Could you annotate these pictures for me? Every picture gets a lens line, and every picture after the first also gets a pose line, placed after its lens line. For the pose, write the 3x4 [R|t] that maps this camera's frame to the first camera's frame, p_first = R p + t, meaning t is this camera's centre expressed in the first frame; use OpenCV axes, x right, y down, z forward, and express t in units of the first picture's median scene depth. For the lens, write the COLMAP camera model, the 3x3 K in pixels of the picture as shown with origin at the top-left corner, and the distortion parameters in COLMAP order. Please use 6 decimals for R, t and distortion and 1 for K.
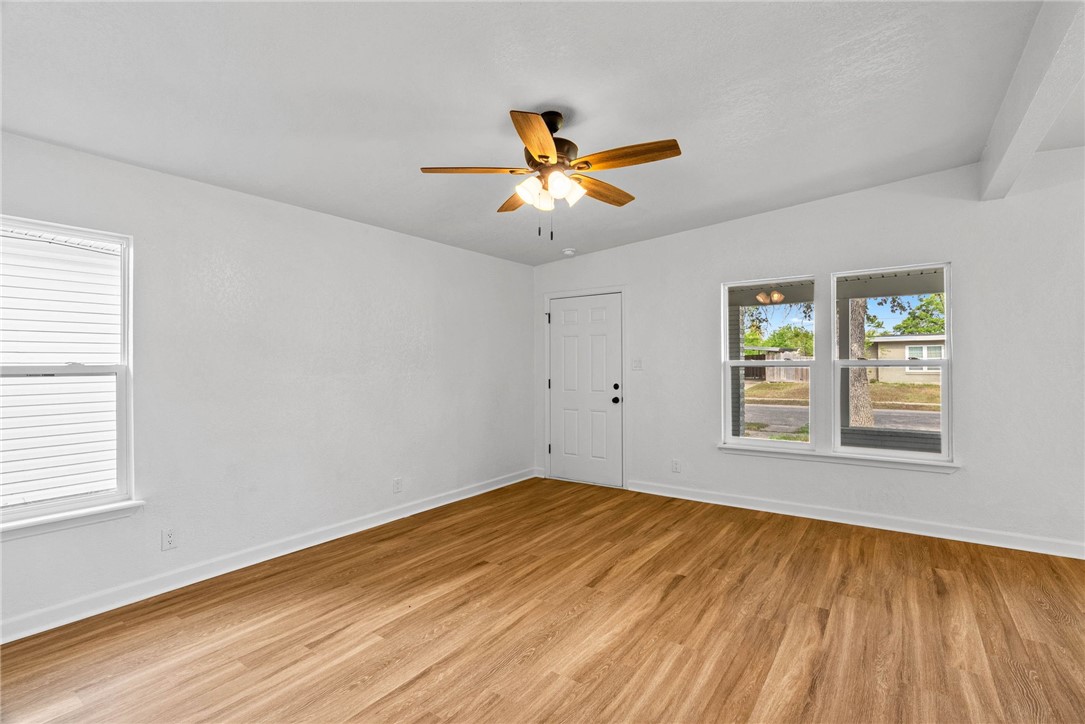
lens RADIAL K [[492.0, 0, 542.7], [0, 492.0, 367.4], [0, 0, 1]] dist [-0.008127, 0.000909]
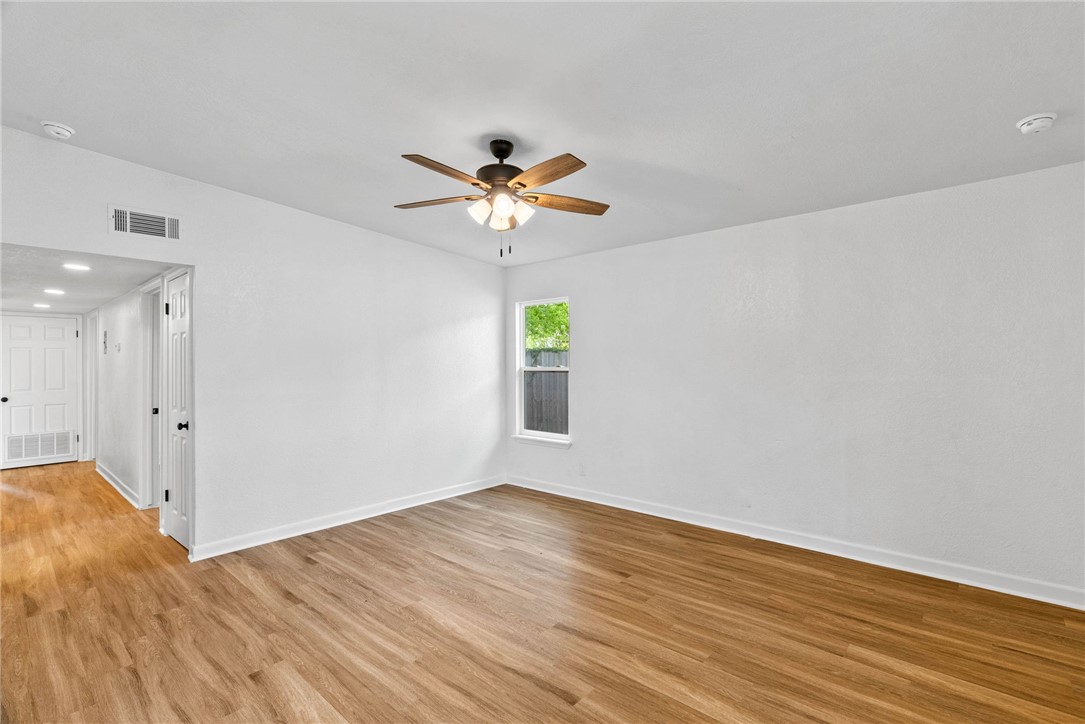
lens RADIAL K [[492.0, 0, 554.0], [0, 492.0, 364.1], [0, 0, 1]] dist [-0.008127, 0.000909]
pose [[-0.084191, 0.004716, -0.996439, 1.128610], [-0.002387, 0.999985, 0.004935, -0.026373], [0.996447, 0.002794, -0.084178, 1.251626]]
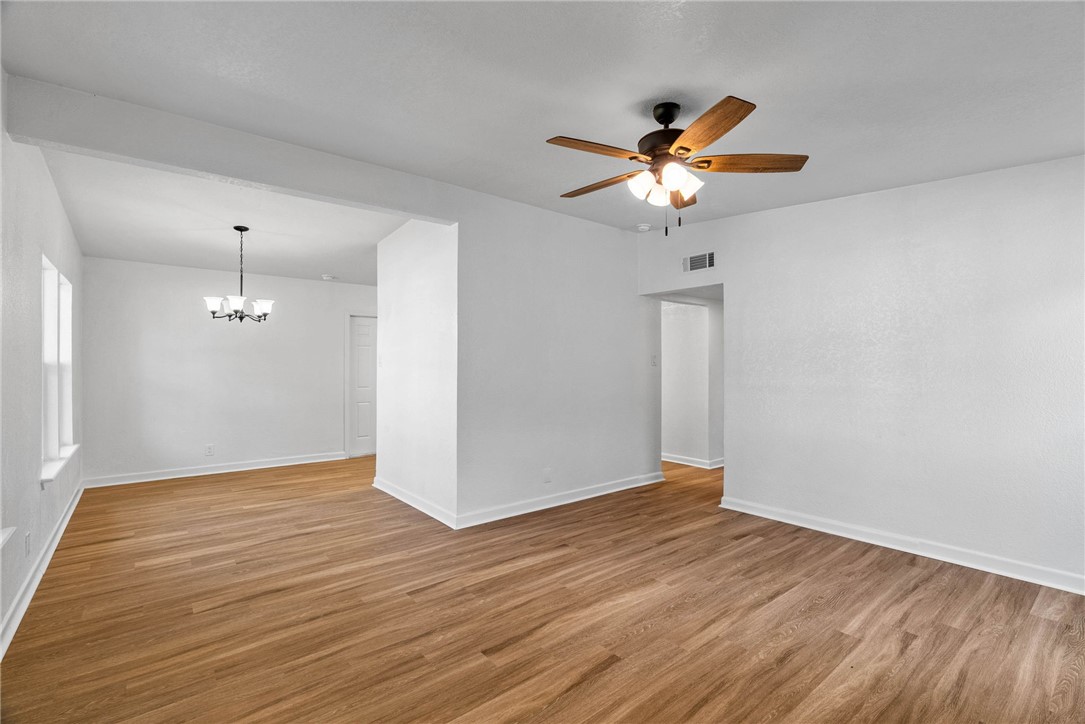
lens RADIAL K [[492.0, 0, 551.8], [0, 492.0, 360.7], [0, 0, 1]] dist [-0.008127, 0.000909]
pose [[-0.971365, 0.011377, 0.237318, 0.008539], [0.011991, 0.999927, 0.001145, -0.016391], [-0.237288, 0.003958, -0.971431, 2.060644]]
